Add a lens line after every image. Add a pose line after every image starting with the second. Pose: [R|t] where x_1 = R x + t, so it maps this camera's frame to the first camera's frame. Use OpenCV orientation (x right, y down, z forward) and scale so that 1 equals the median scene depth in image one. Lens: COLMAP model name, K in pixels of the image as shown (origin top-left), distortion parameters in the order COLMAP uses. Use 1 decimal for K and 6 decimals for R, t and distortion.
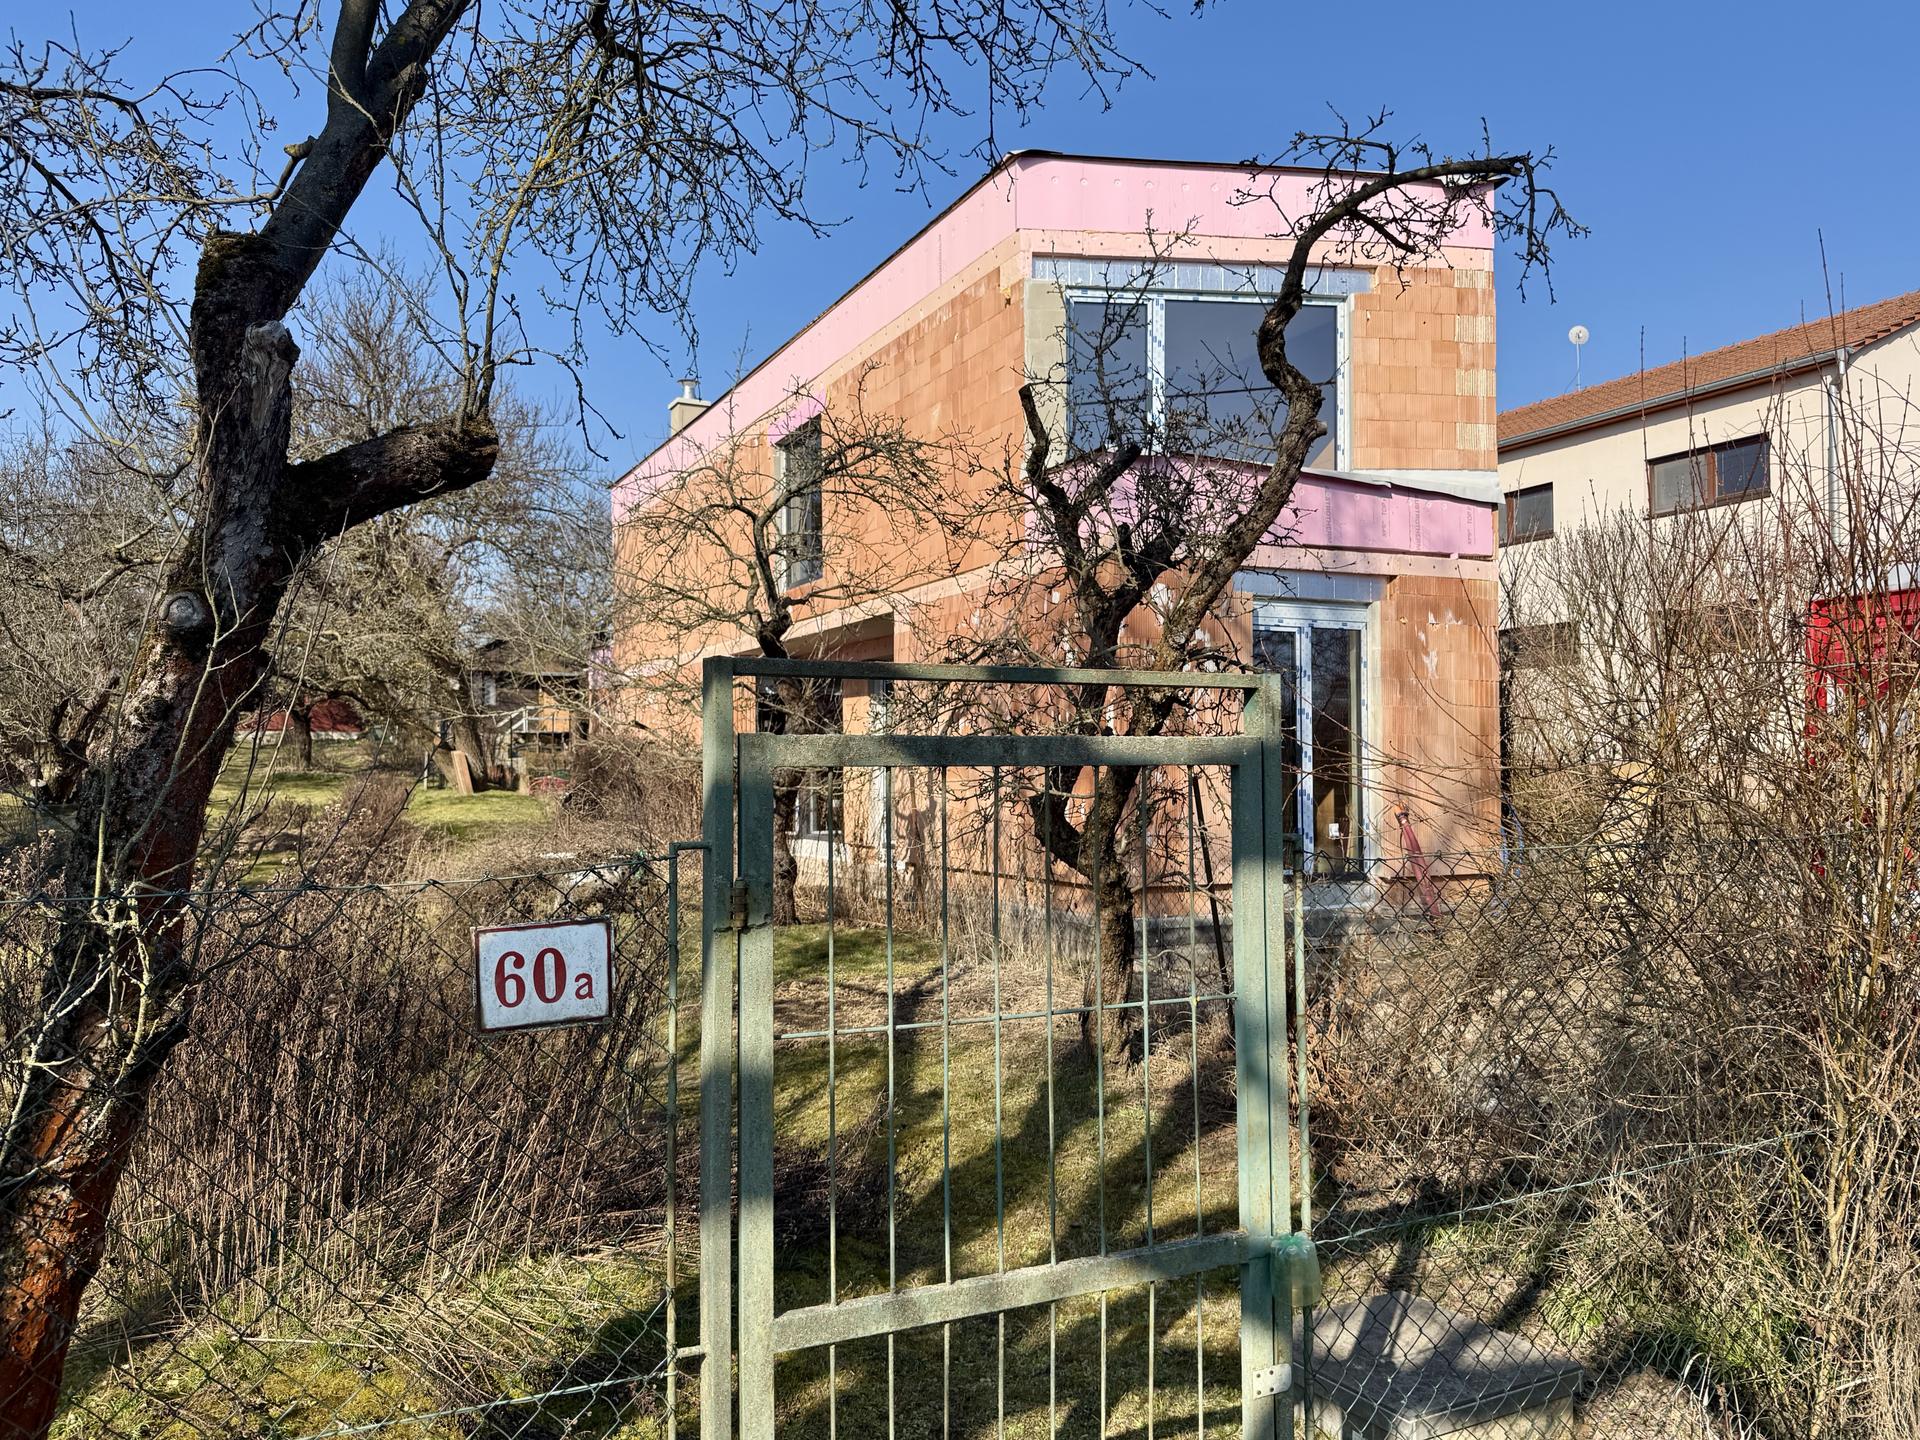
lens RADIAL K [[1364.4, 0, 960.0], [0, 1364.4, 720.0], [0, 0, 1]] dist [-0.001406, -0.002197]
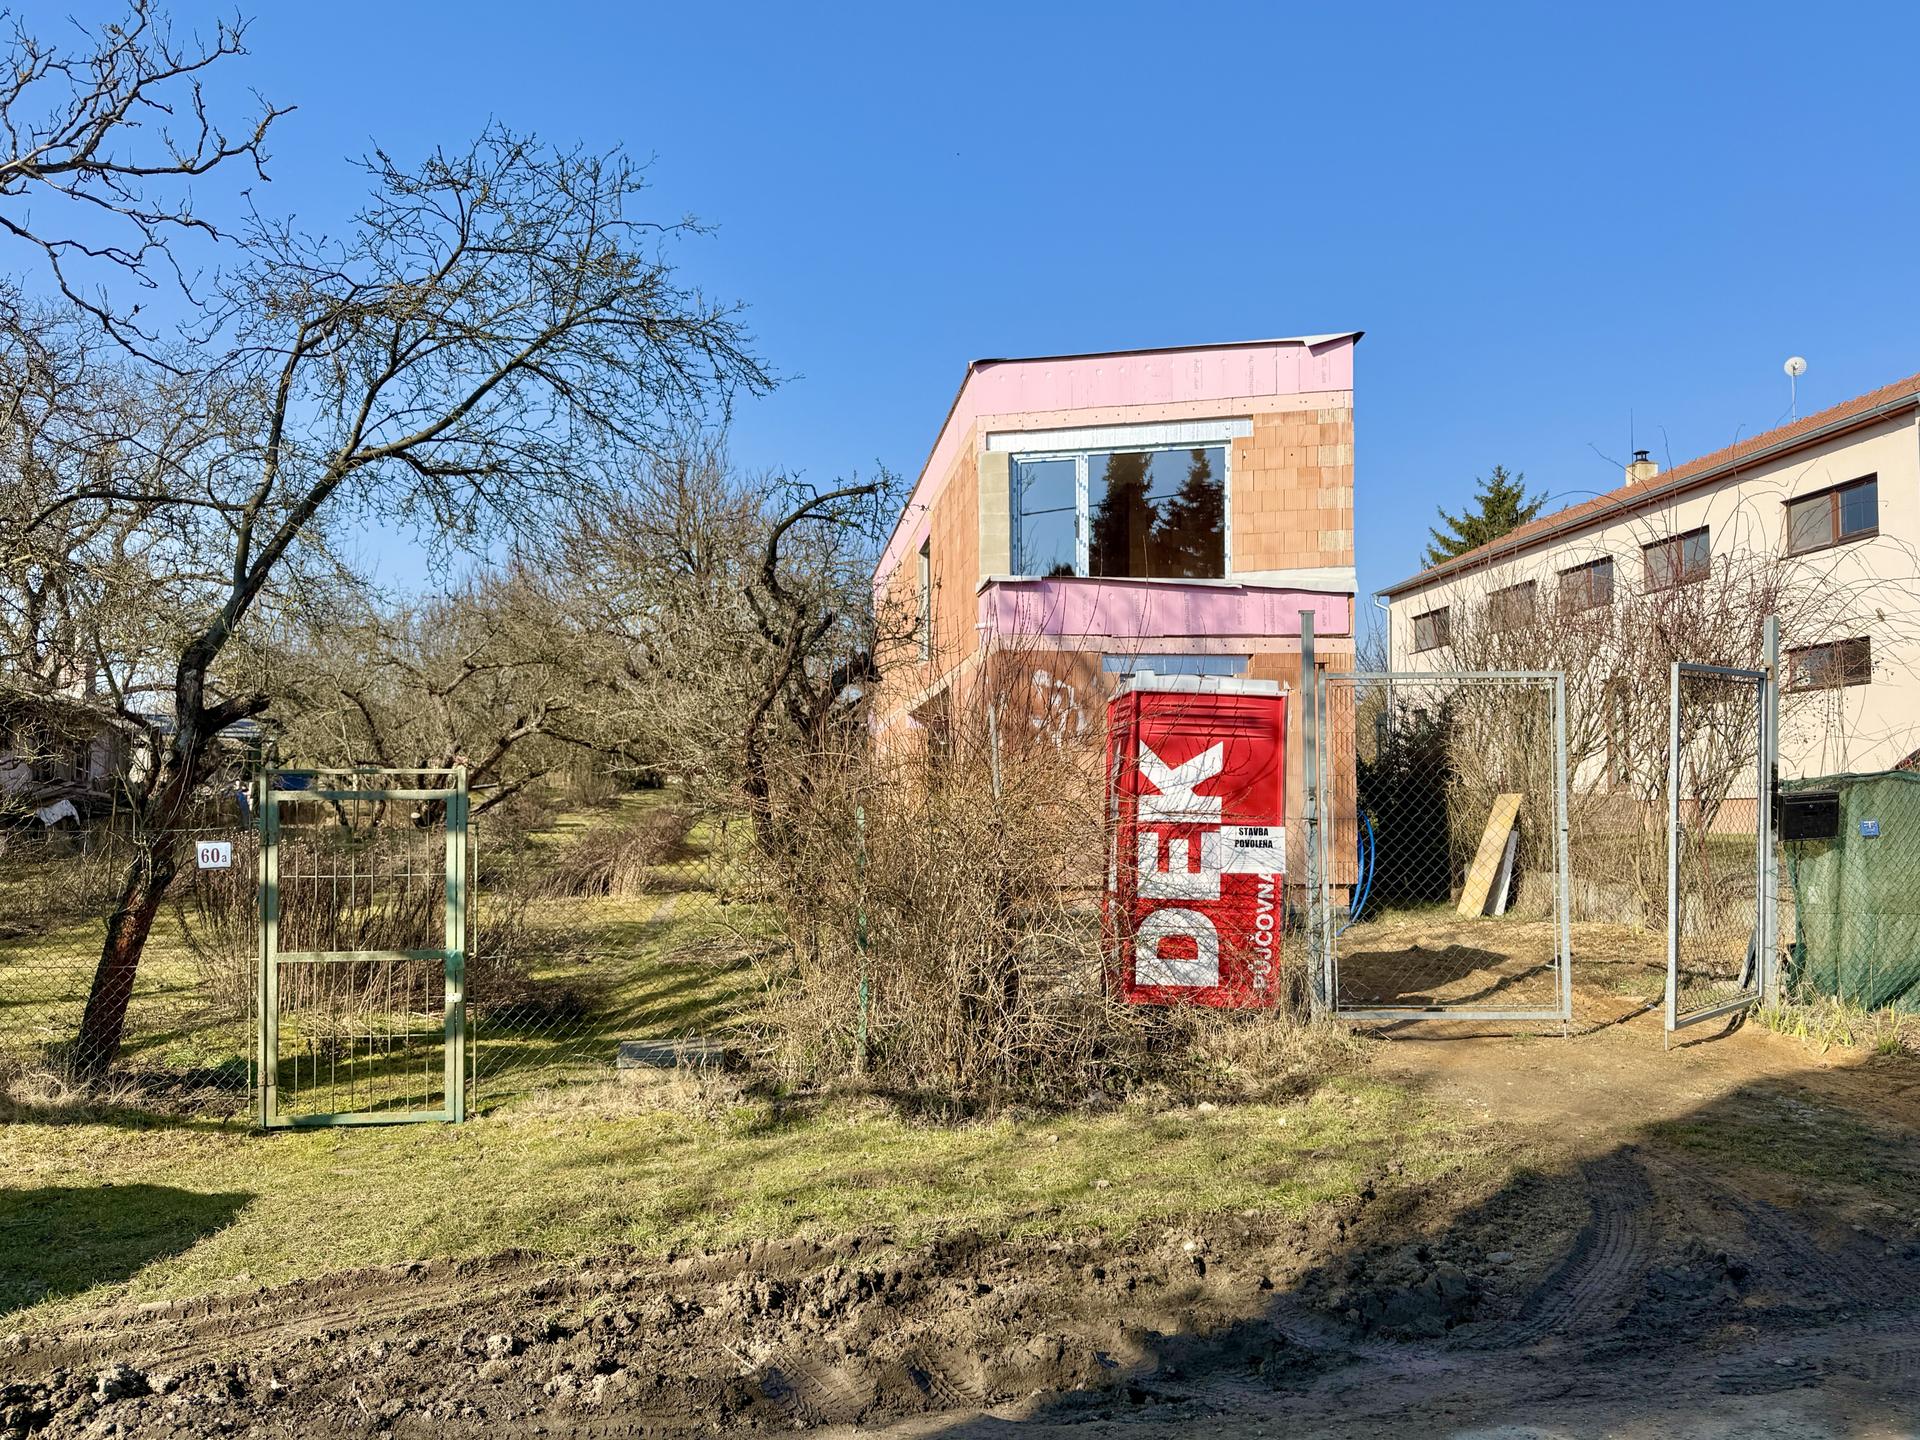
lens RADIAL K [[1354.9, 0, 960.0], [0, 1354.9, 720.0], [0, 0, 1]] dist [0.025164, 0.000224]
pose [[0.944335, -0.019294, -0.328419, 0.471724], [0.010797, 0.999559, -0.027678, -0.010026], [0.328808, 0.022592, 0.944126, -0.310446]]
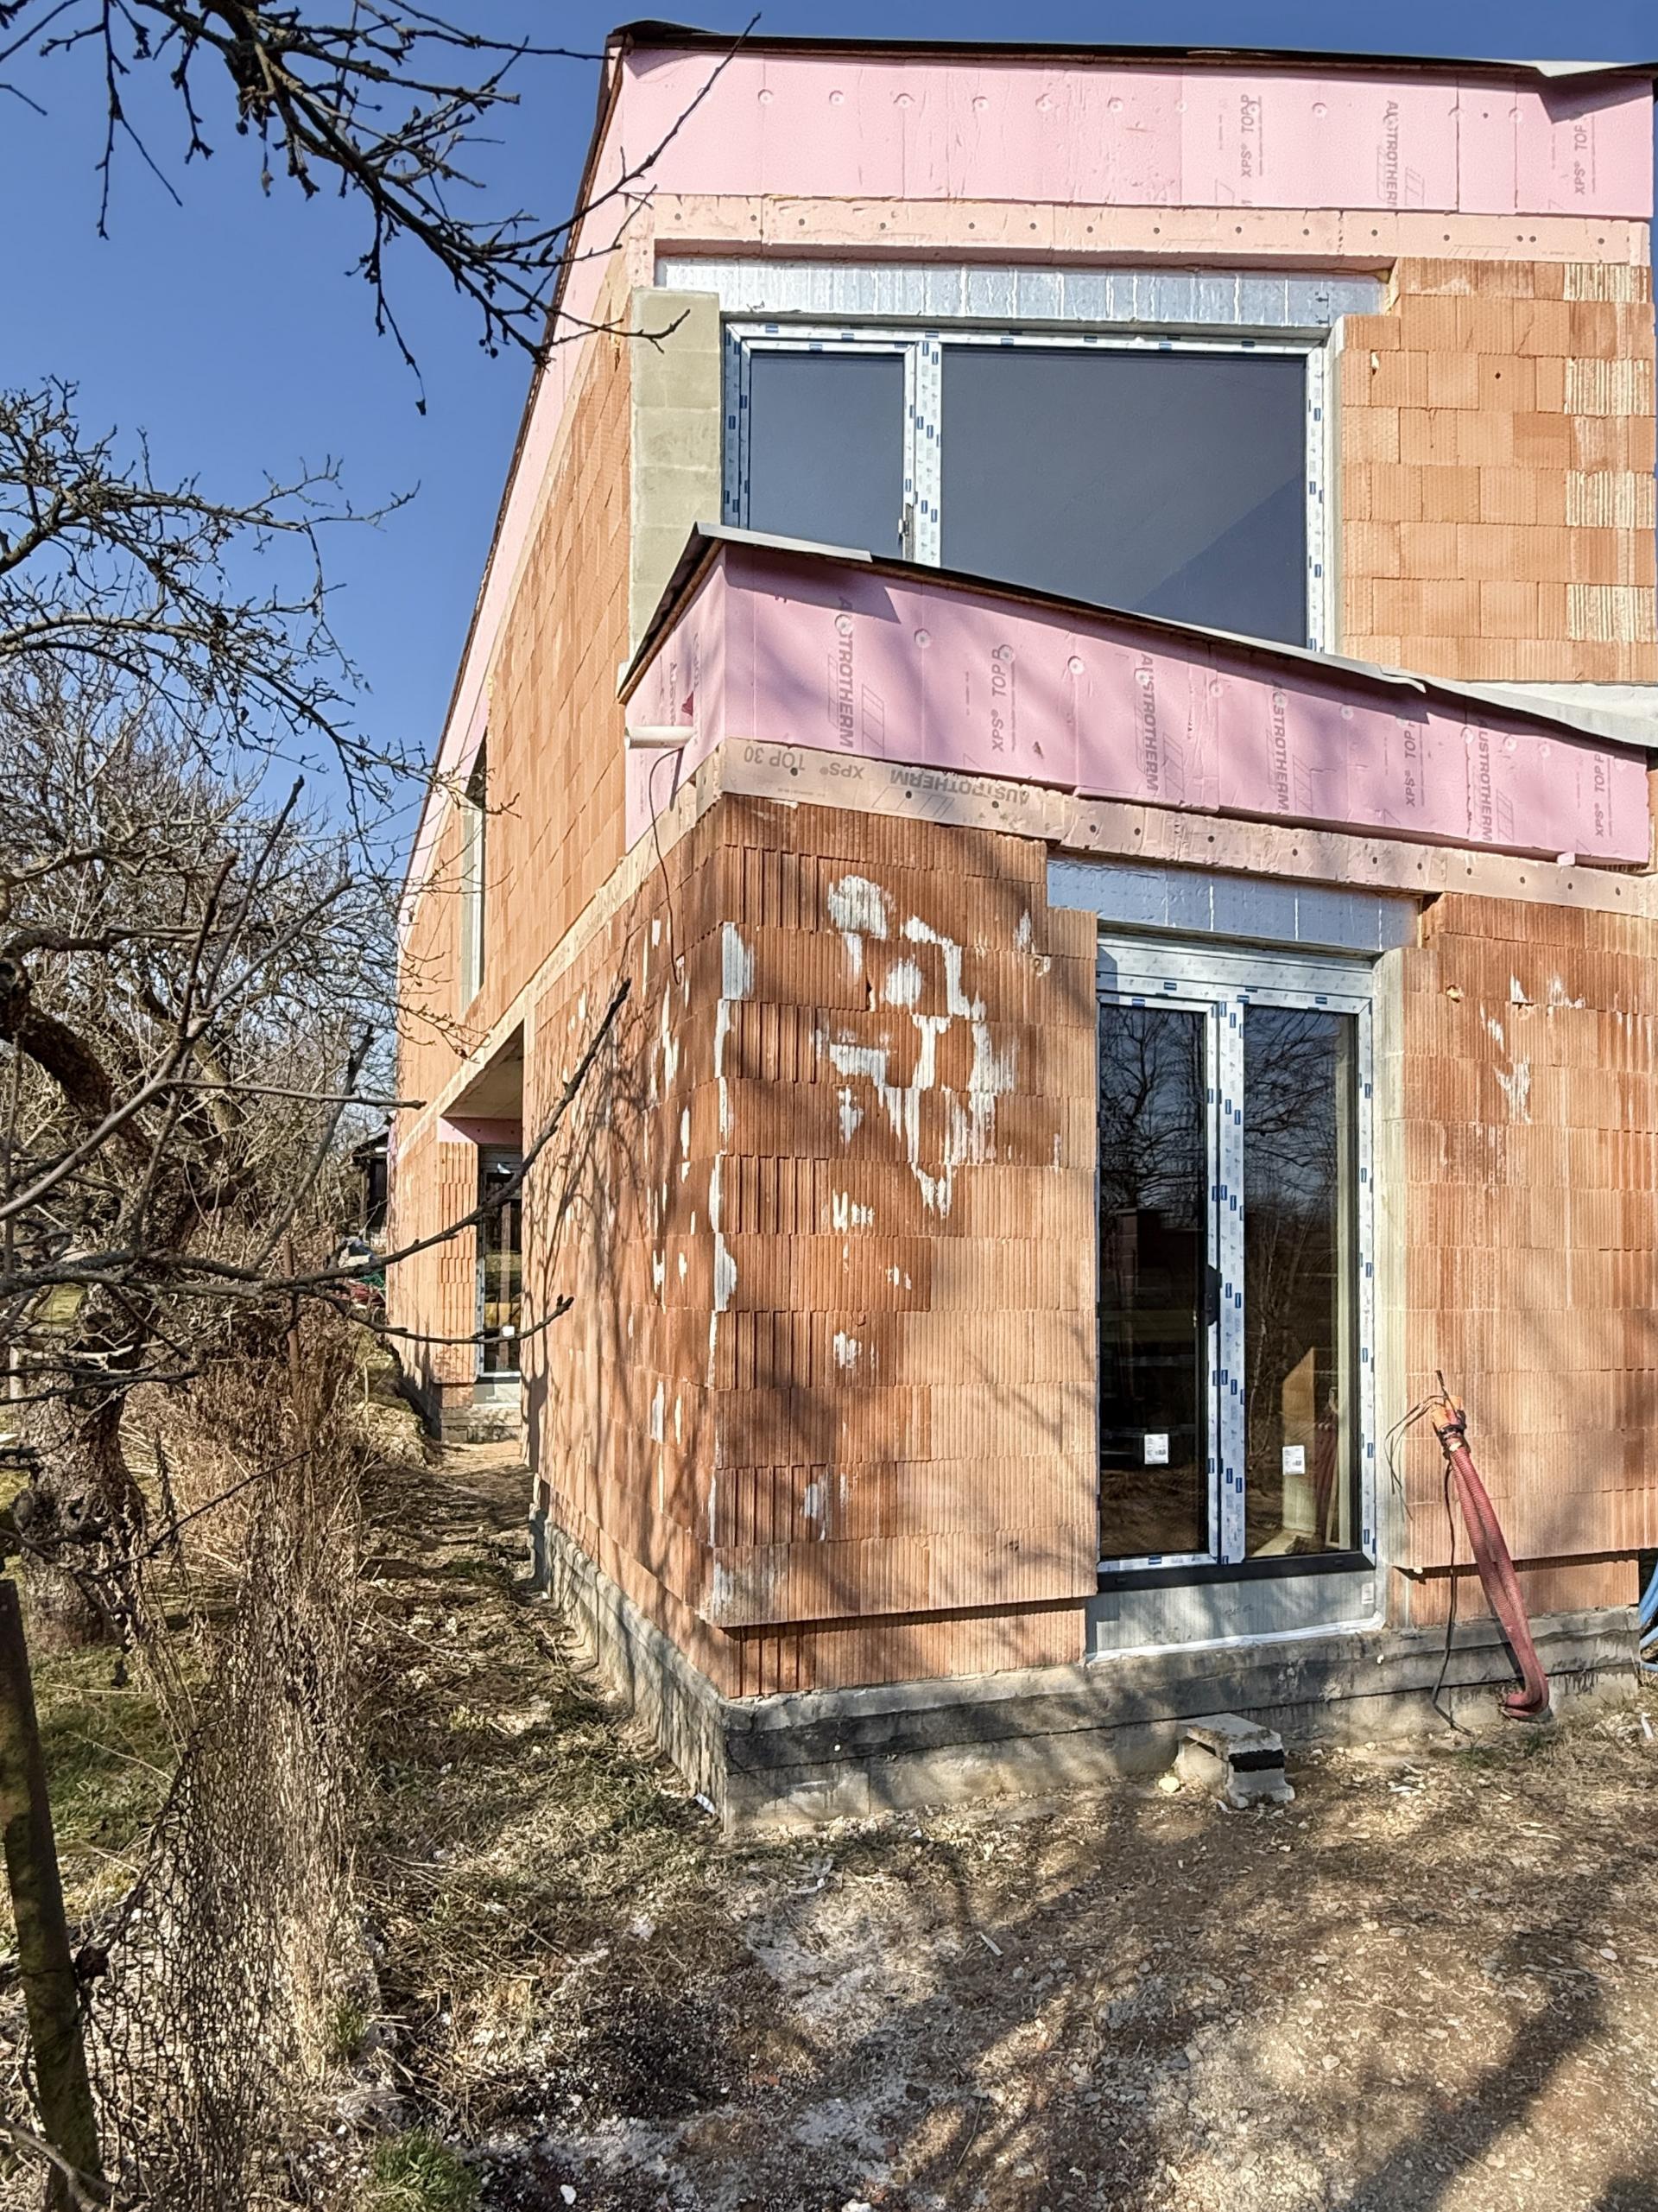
lens RADIAL K [[1234.7, 0, 819.0], [0, 1234.7, 1221.4], [0, 0, 1]] dist [0.000767, 0.001515]
pose [[0.995561, 0.005313, -0.093969, 0.151272], [-0.004970, 0.999980, 0.003882, 0.001924], [0.093988, -0.003398, 0.995568, 0.562977]]
